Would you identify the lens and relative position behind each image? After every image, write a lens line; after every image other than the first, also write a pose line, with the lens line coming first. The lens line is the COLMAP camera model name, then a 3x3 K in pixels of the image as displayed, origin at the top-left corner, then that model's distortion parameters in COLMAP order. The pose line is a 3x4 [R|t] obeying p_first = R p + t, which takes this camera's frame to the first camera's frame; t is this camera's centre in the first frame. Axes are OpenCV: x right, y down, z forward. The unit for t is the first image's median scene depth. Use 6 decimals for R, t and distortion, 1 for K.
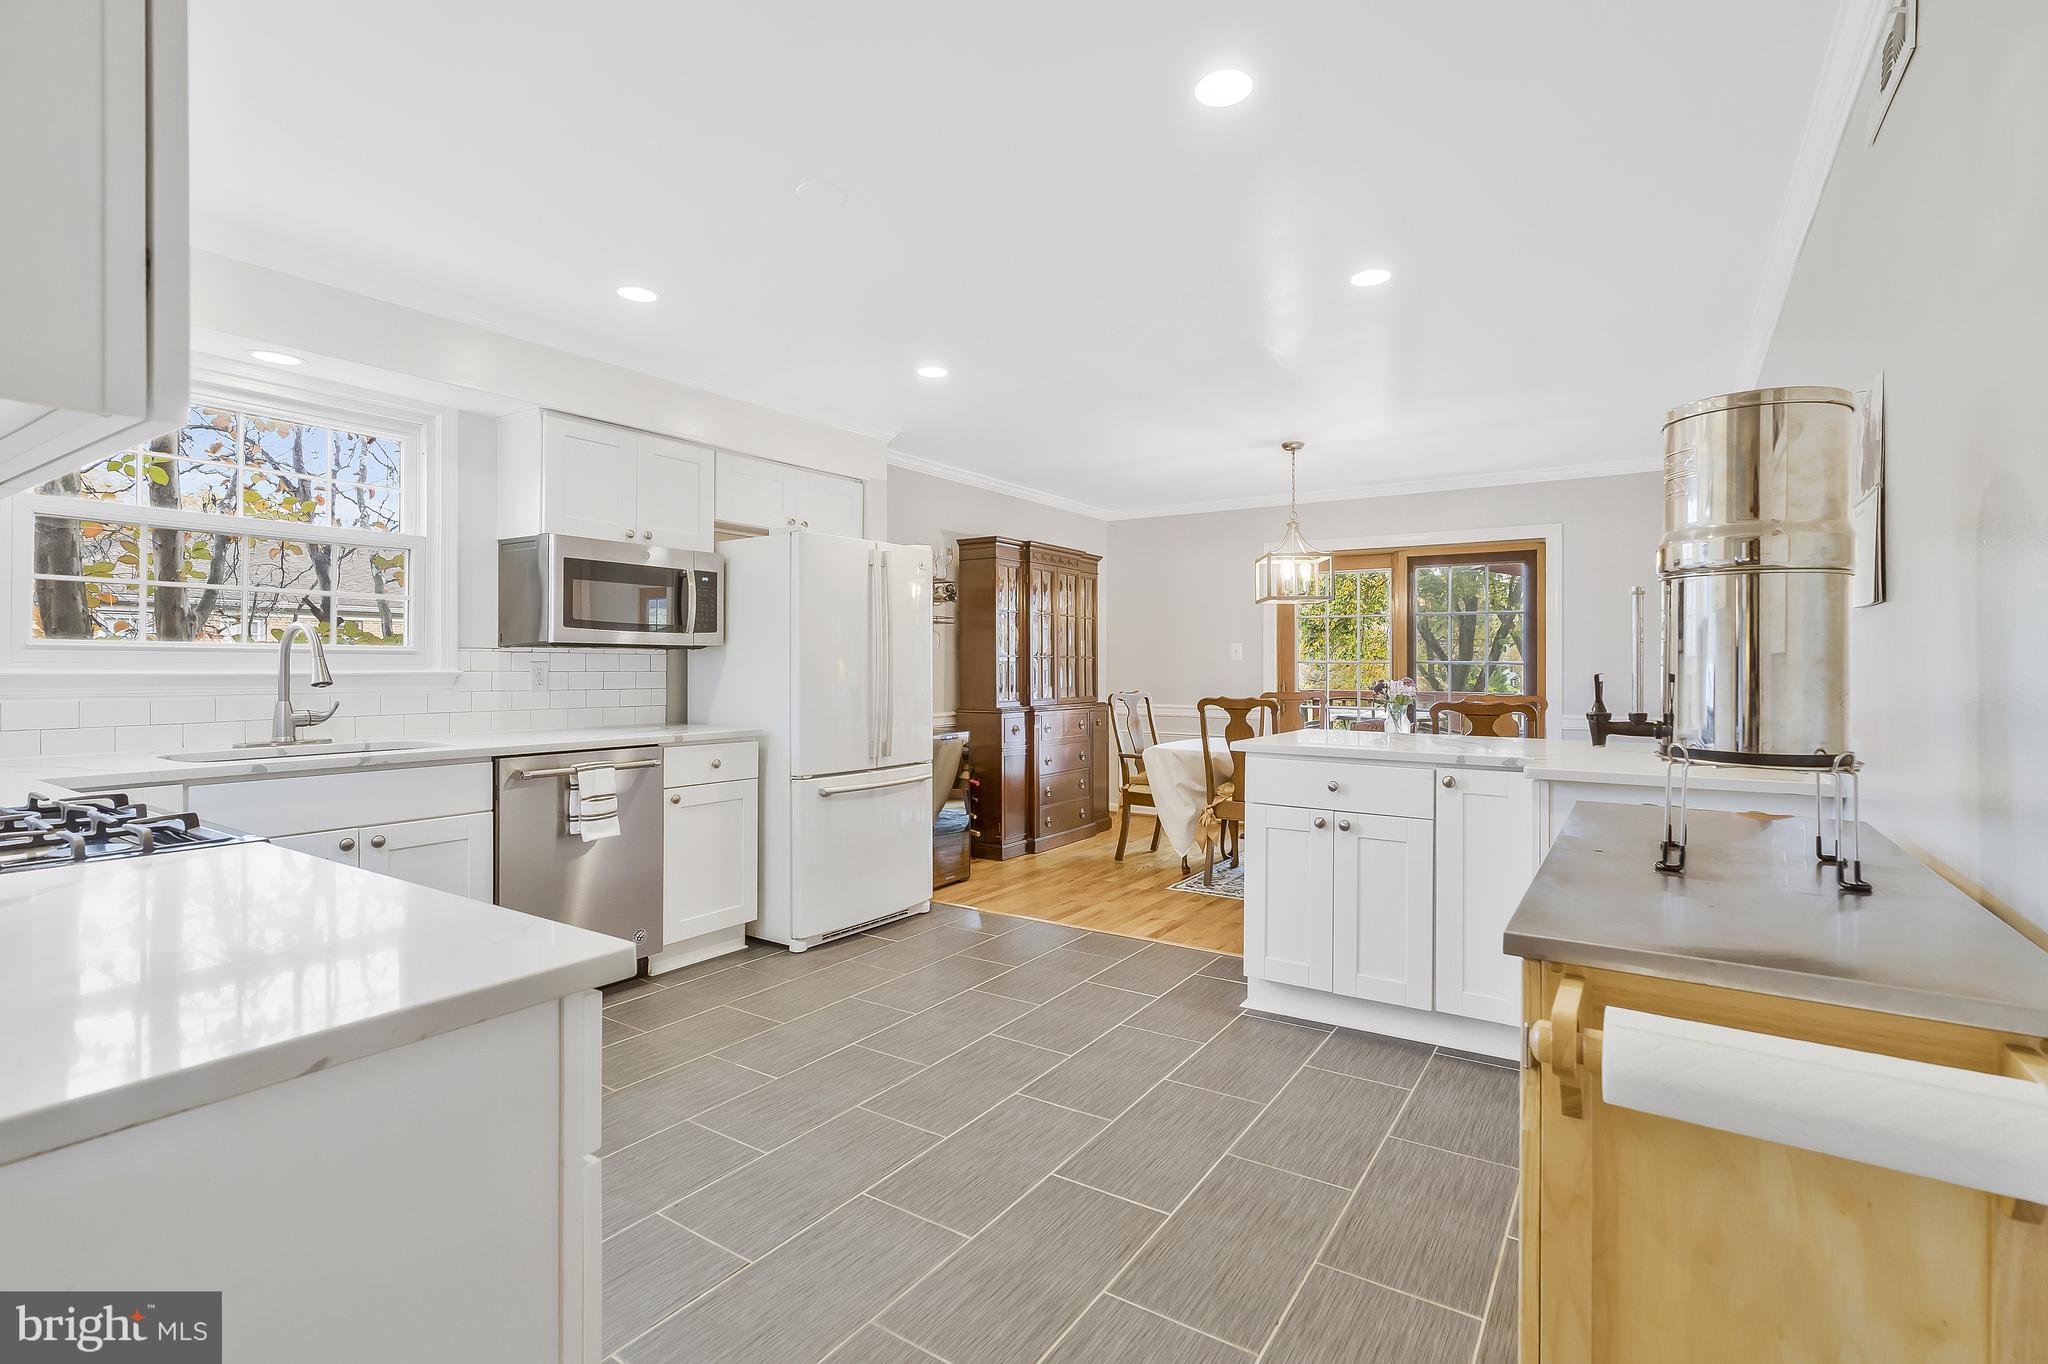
lens RADIAL K [[939.6, 0, 1023.3], [0, 939.6, 674.0], [0, 0, 1]] dist [0.001732, 0.000552]
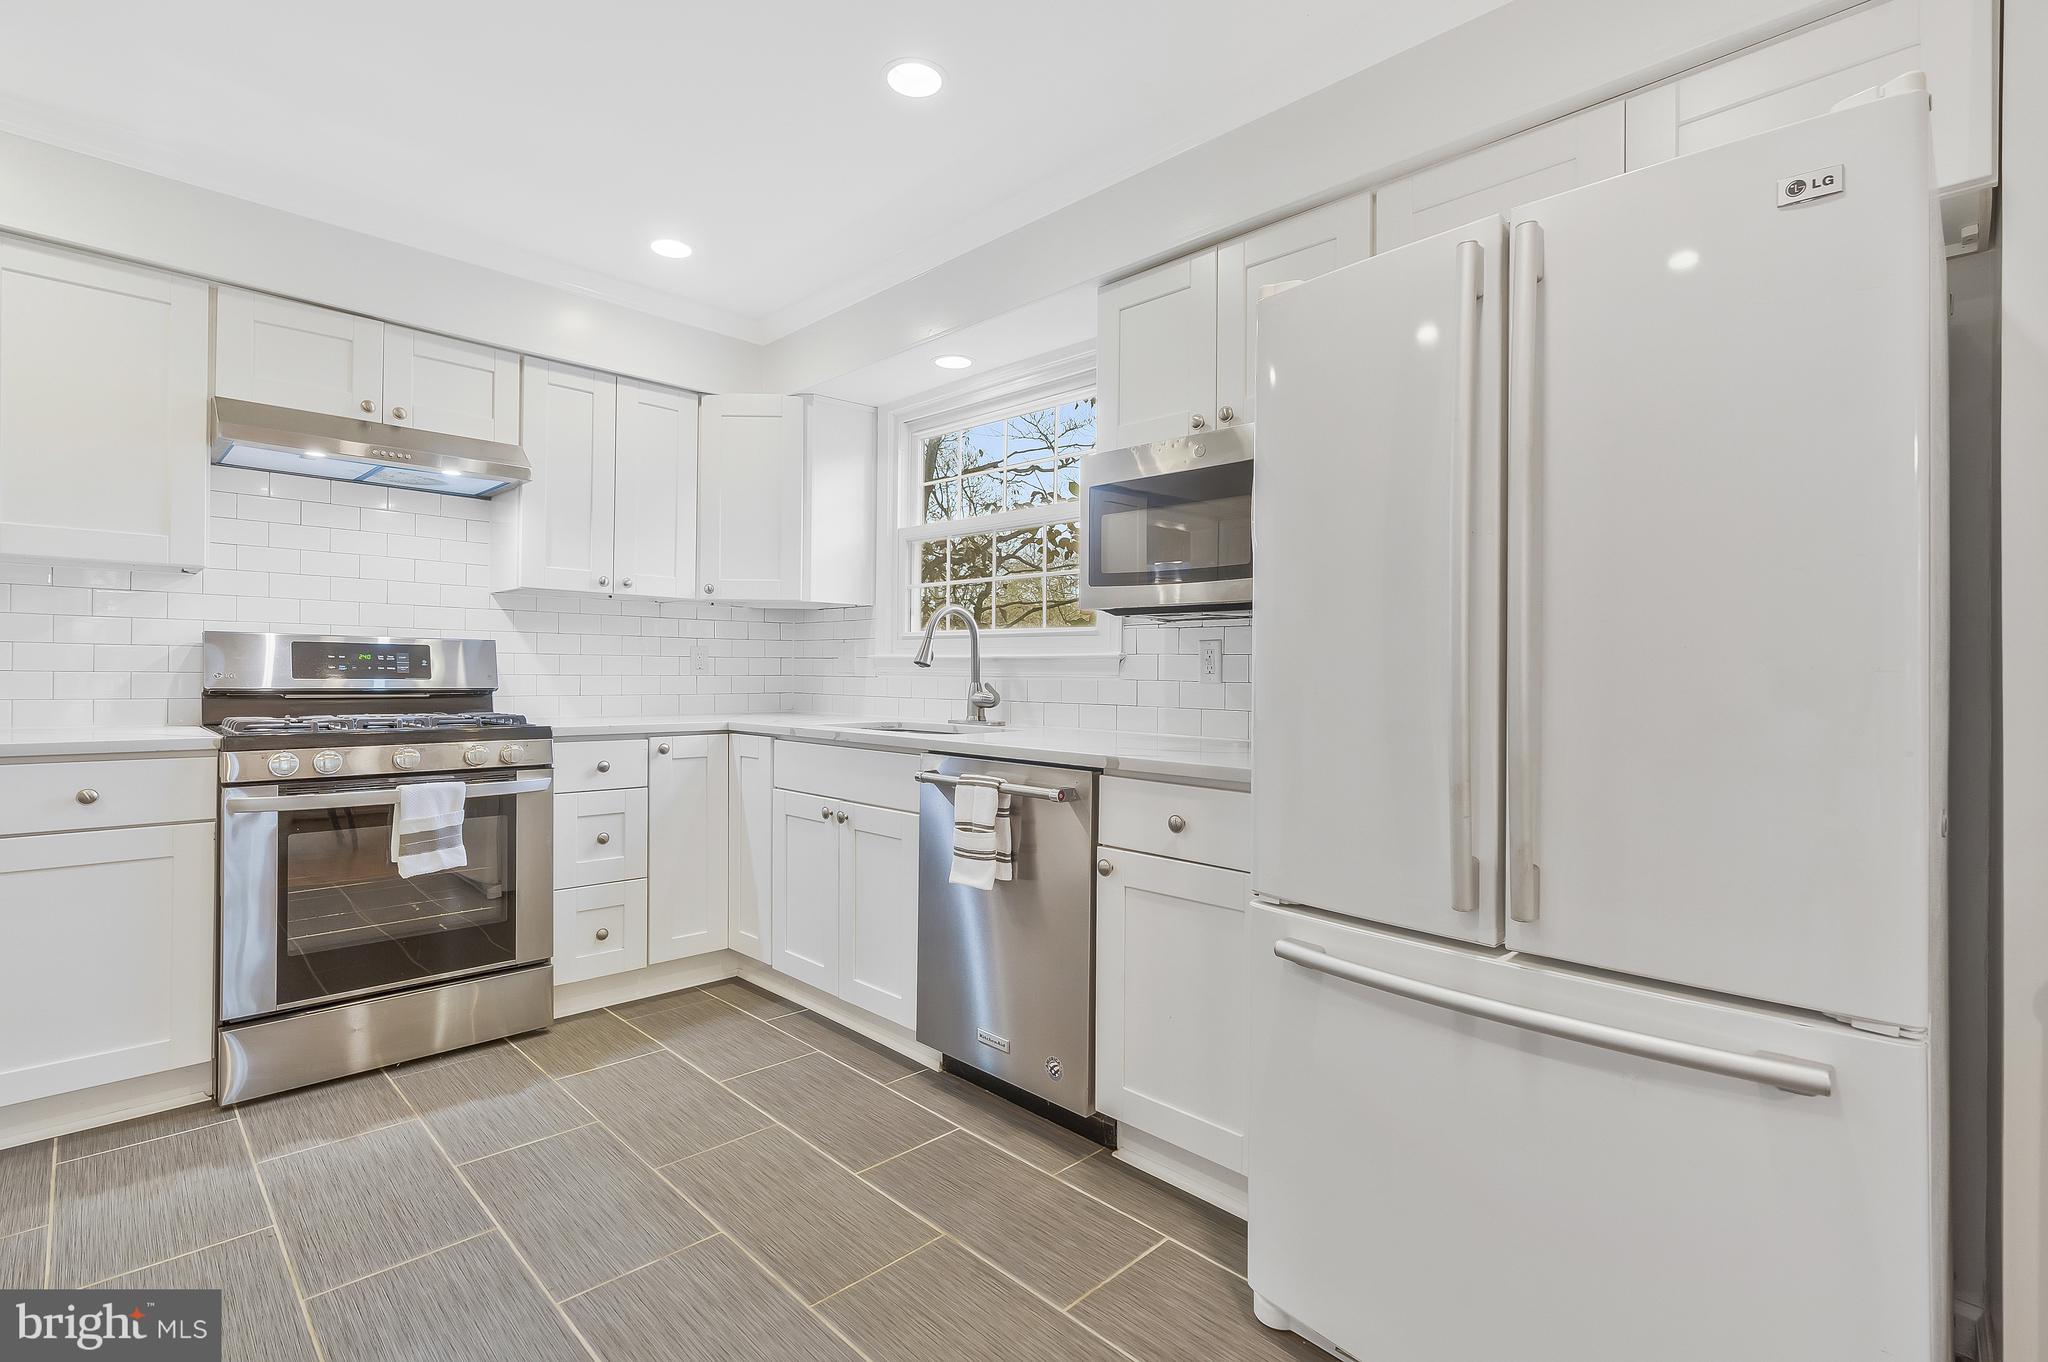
lens RADIAL K [[939.6, 0, 1021.6], [0, 939.6, 674.0], [0, 0, 1]] dist [0.001732, 0.000552]
pose [[-0.211074, -0.007326, -0.977443, 0.207920], [-0.017088, 0.999847, -0.003804, 0.017612], [0.977321, 0.015900, -0.211166, 1.078851]]
